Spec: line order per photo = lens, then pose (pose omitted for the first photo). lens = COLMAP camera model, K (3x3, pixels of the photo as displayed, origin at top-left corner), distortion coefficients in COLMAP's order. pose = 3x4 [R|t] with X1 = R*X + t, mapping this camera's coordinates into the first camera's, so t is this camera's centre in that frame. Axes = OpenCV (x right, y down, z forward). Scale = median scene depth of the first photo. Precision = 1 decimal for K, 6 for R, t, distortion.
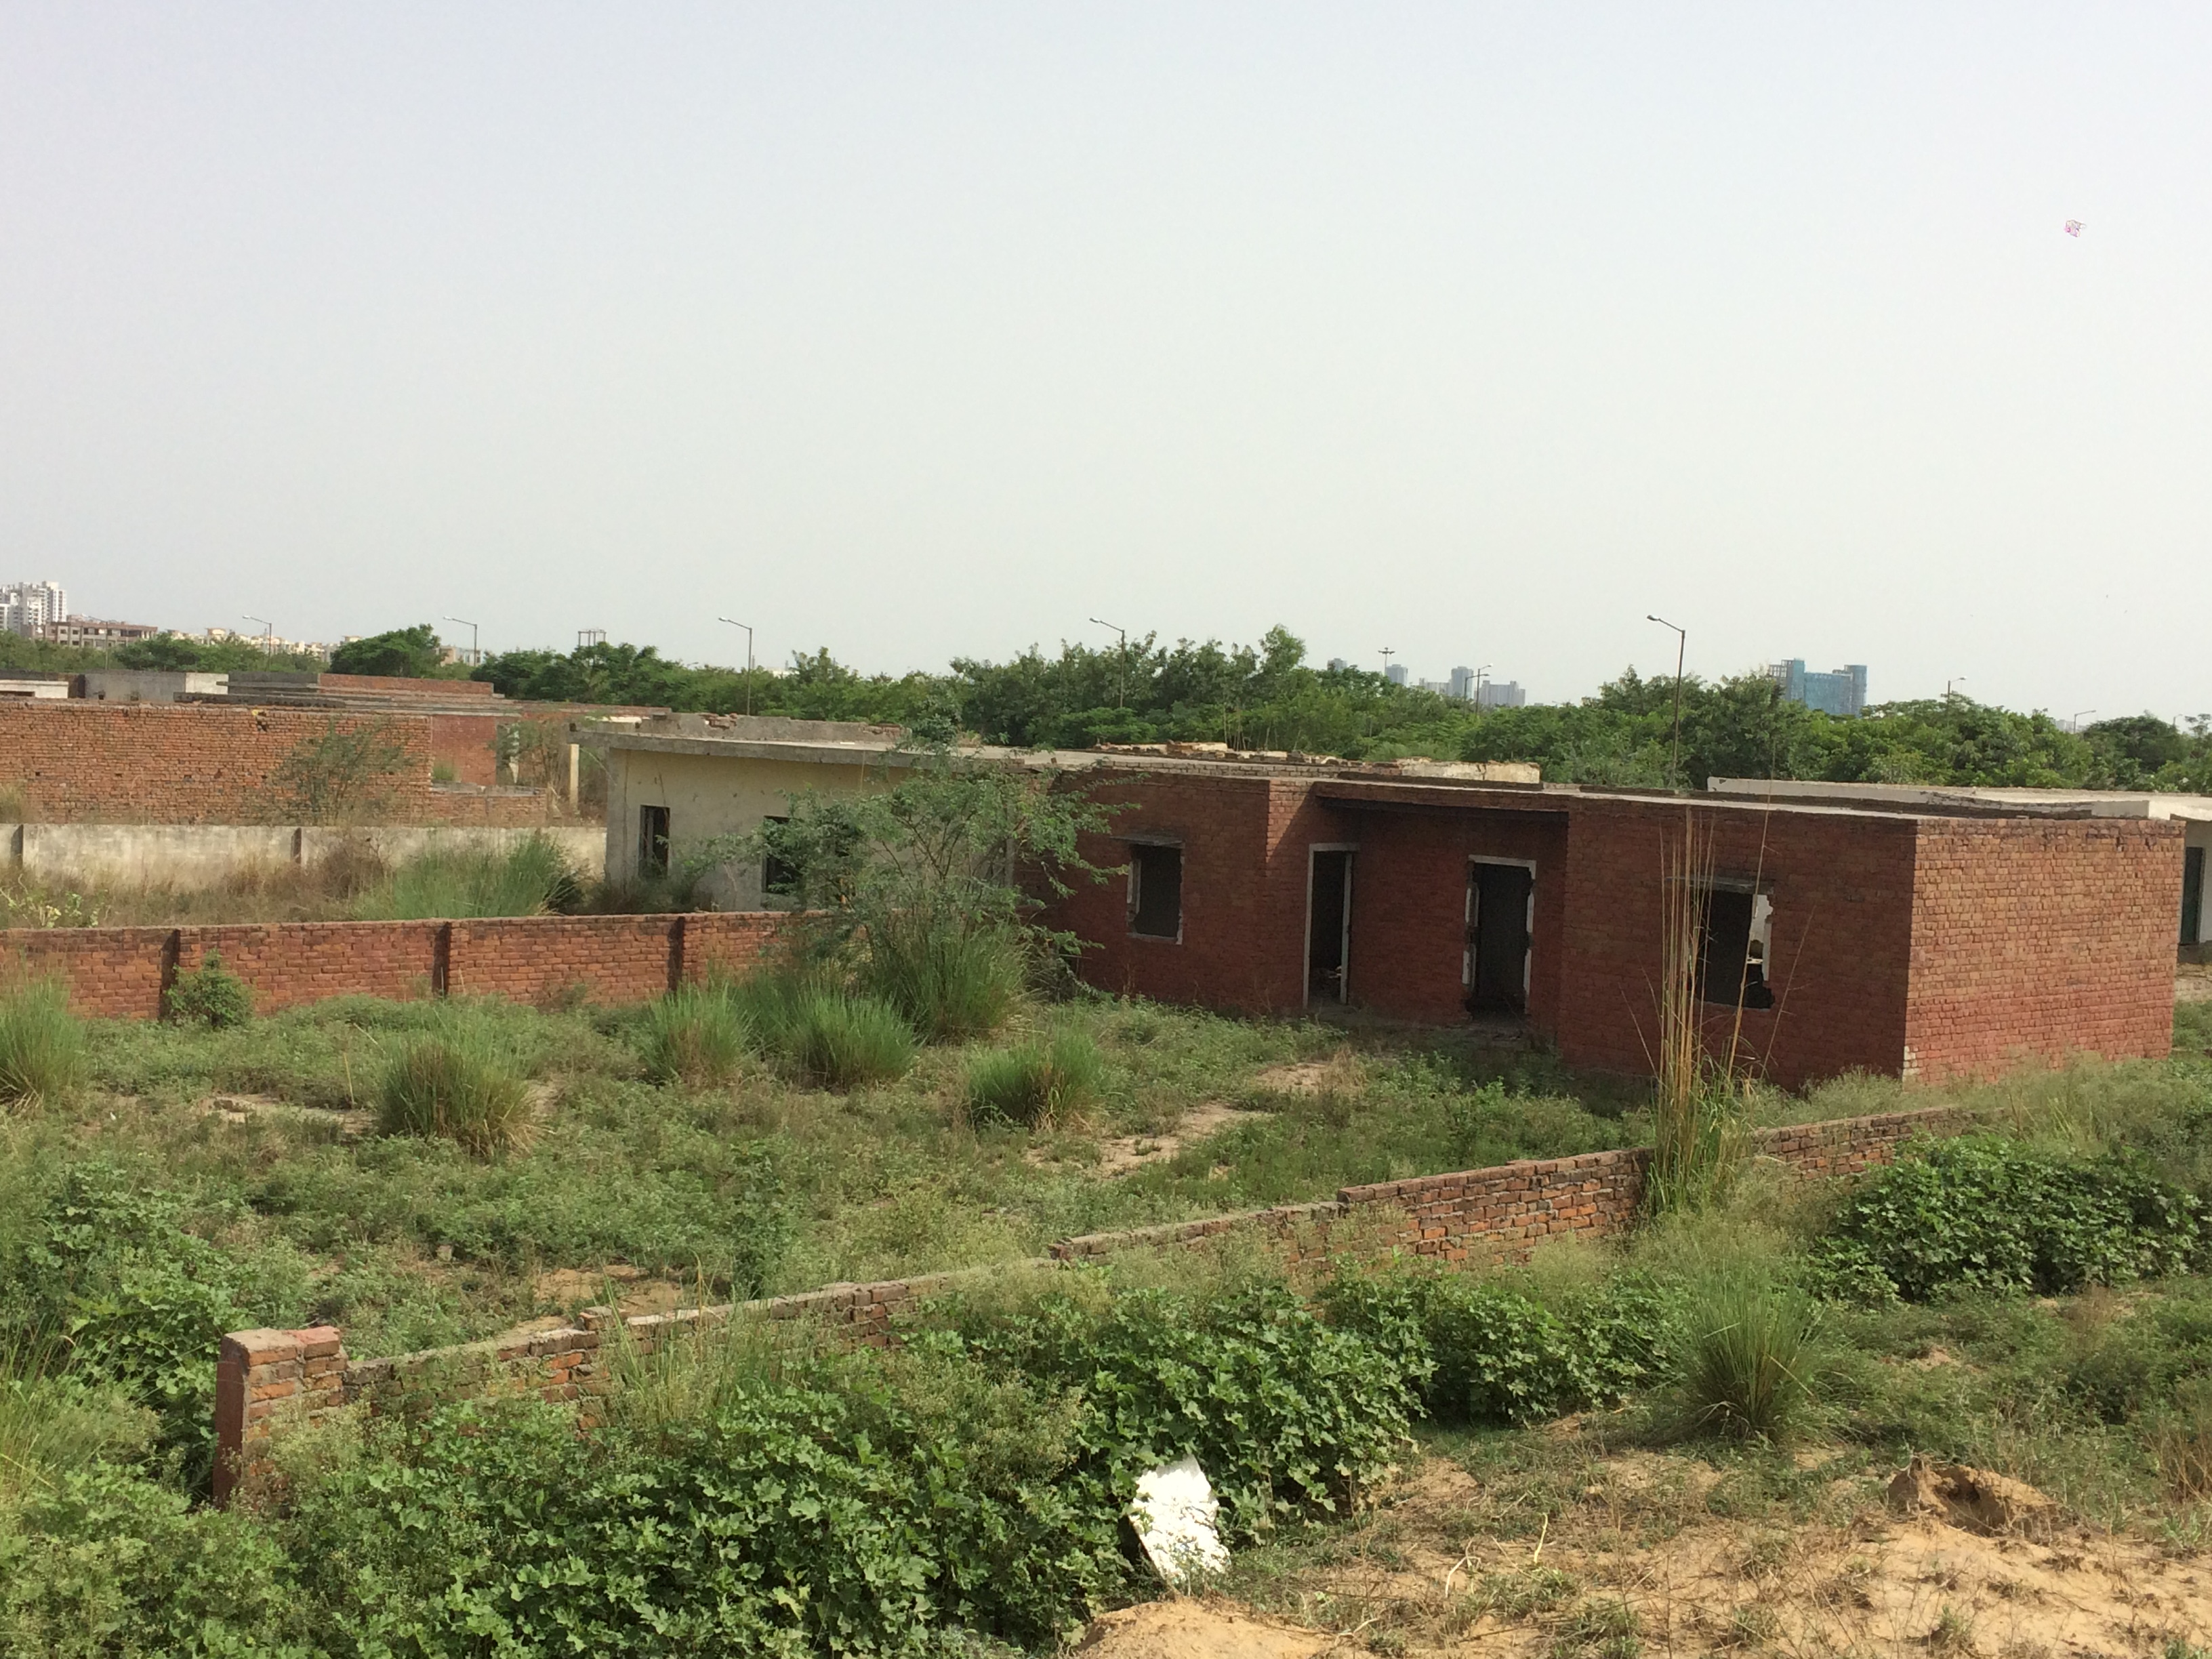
lens RADIAL K [[2583.1, 0, 1111.8], [0, 2583.1, 840.2], [0, 0, 1]] dist [0.048883, 0.000000]
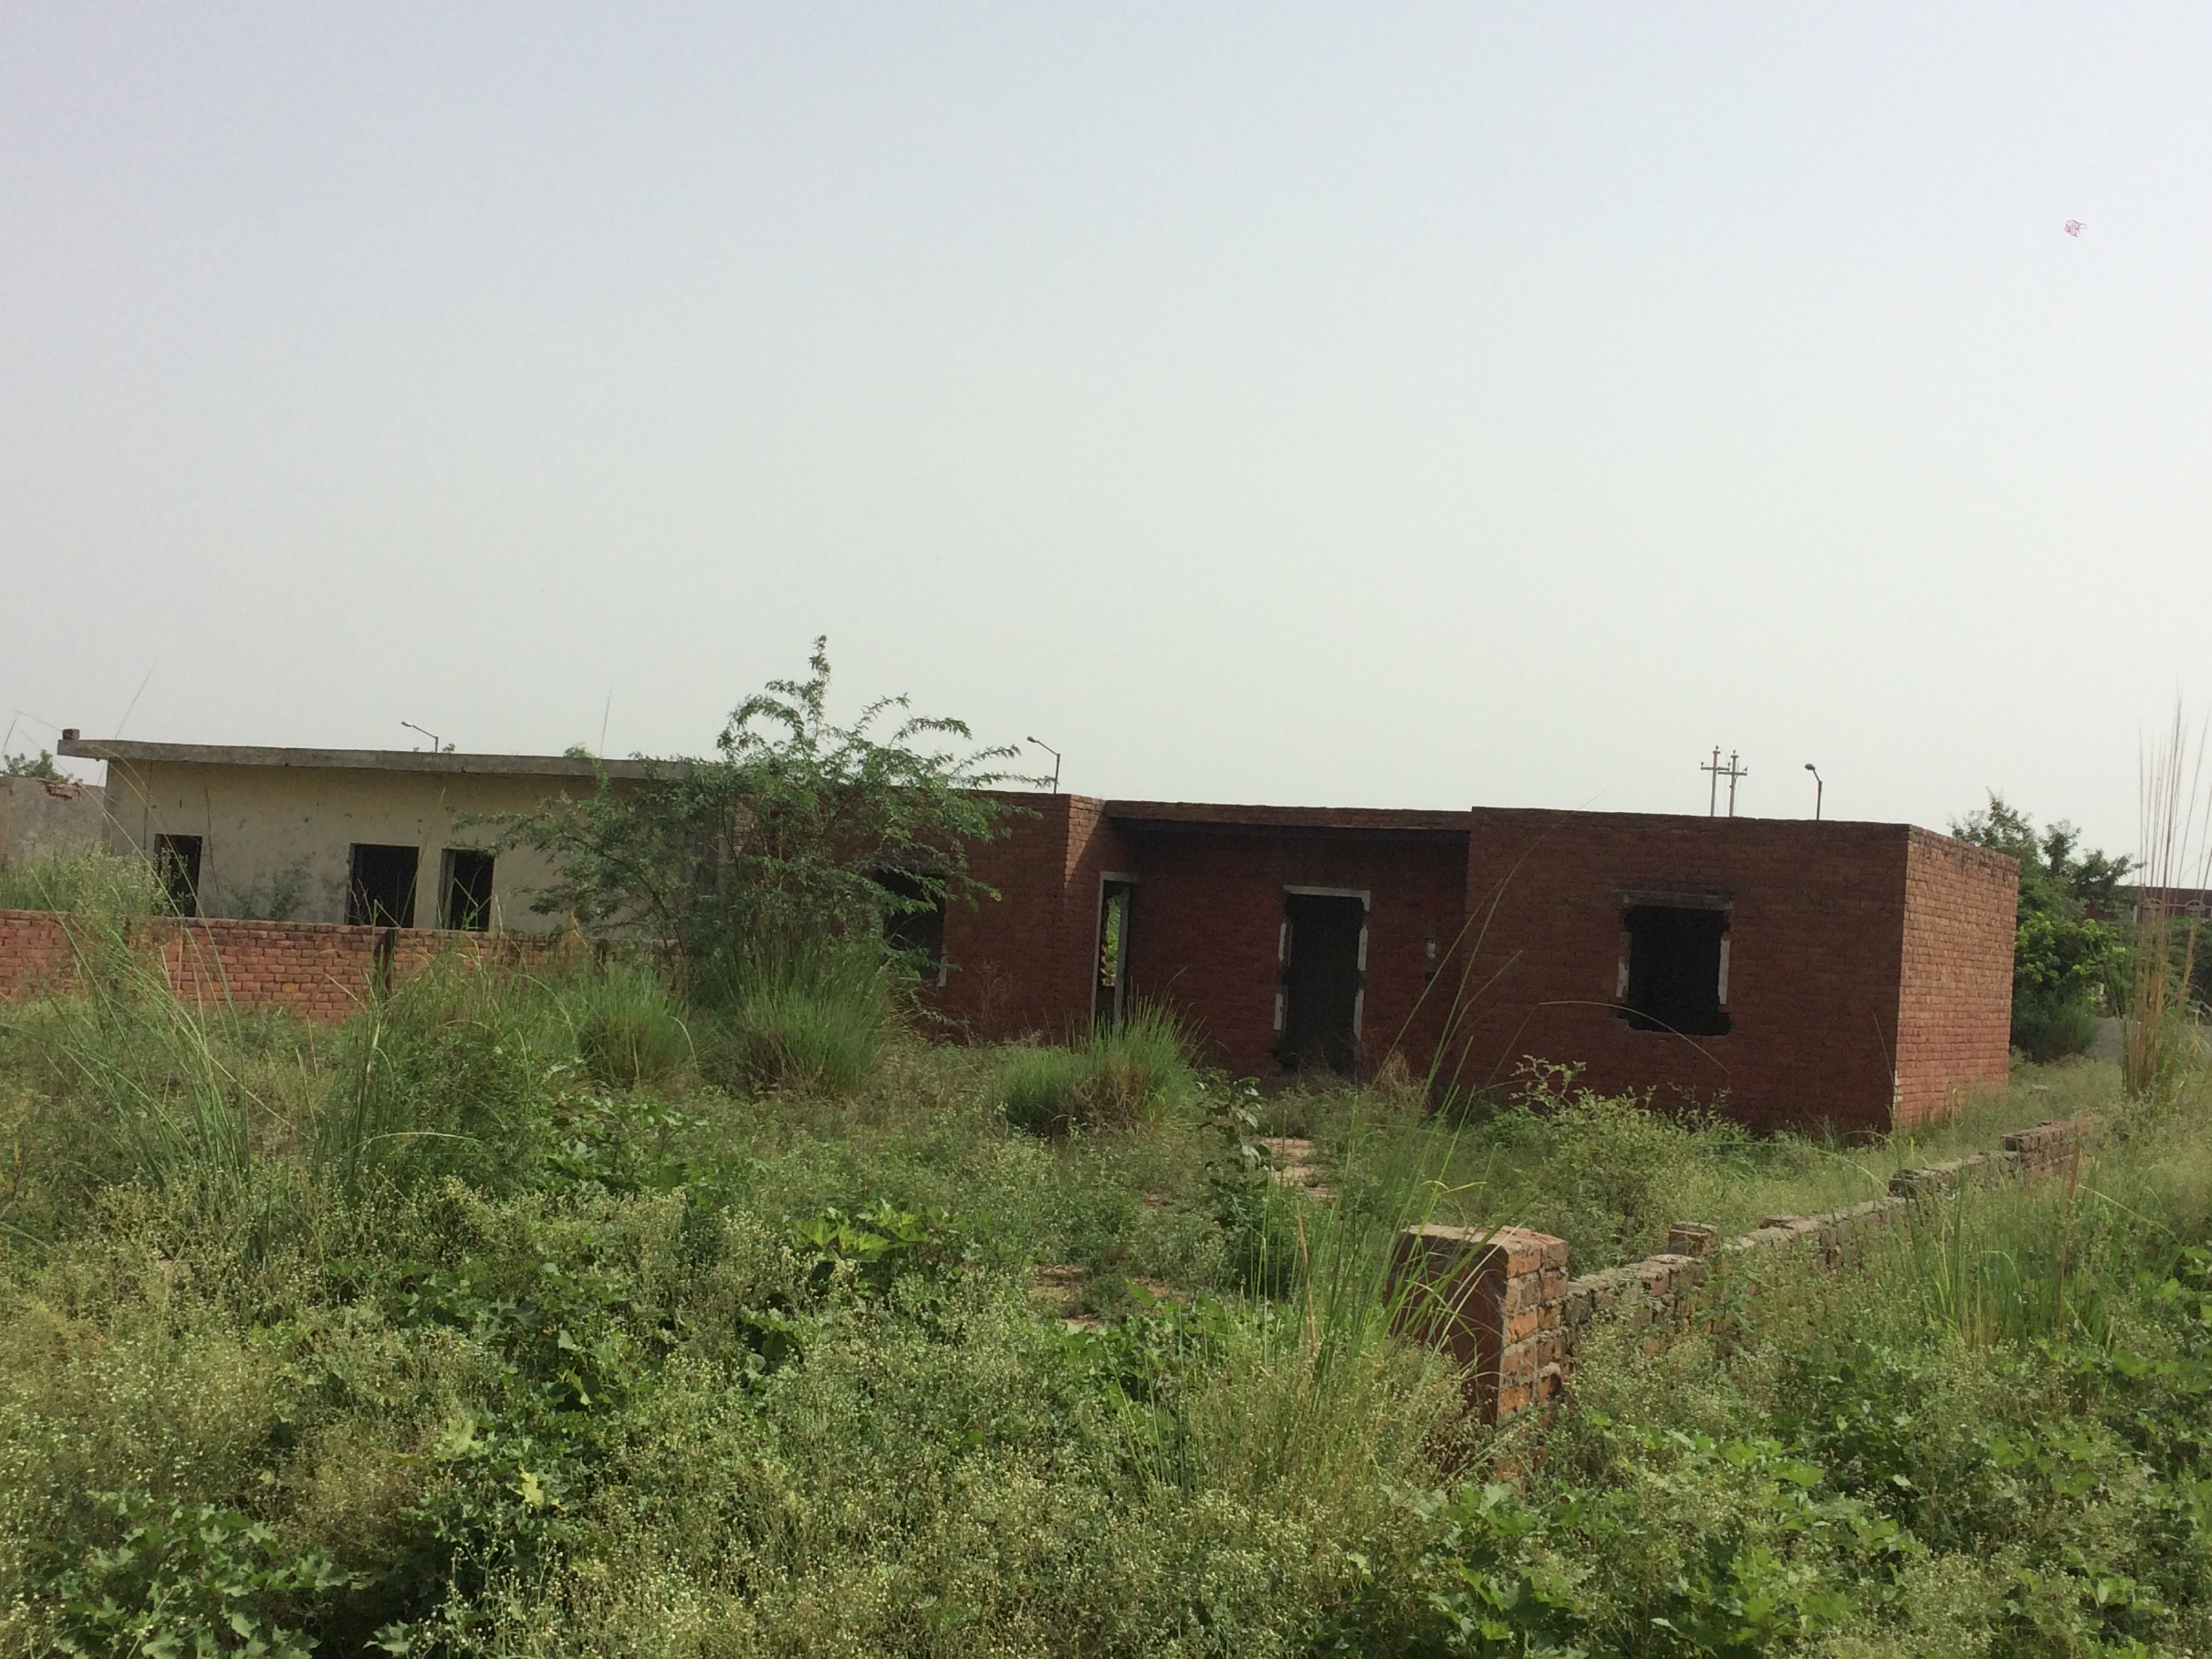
lens RADIAL K [[2583.1, 0, 1107.9], [0, 2583.1, 851.3], [0, 0, 1]] dist [0.048883, 0.000000]
pose [[0.949105, 0.031339, 0.313395, -0.260252], [-0.012313, 0.997969, -0.062503, 0.065901], [-0.314718, 0.055463, 0.947564, 0.226562]]
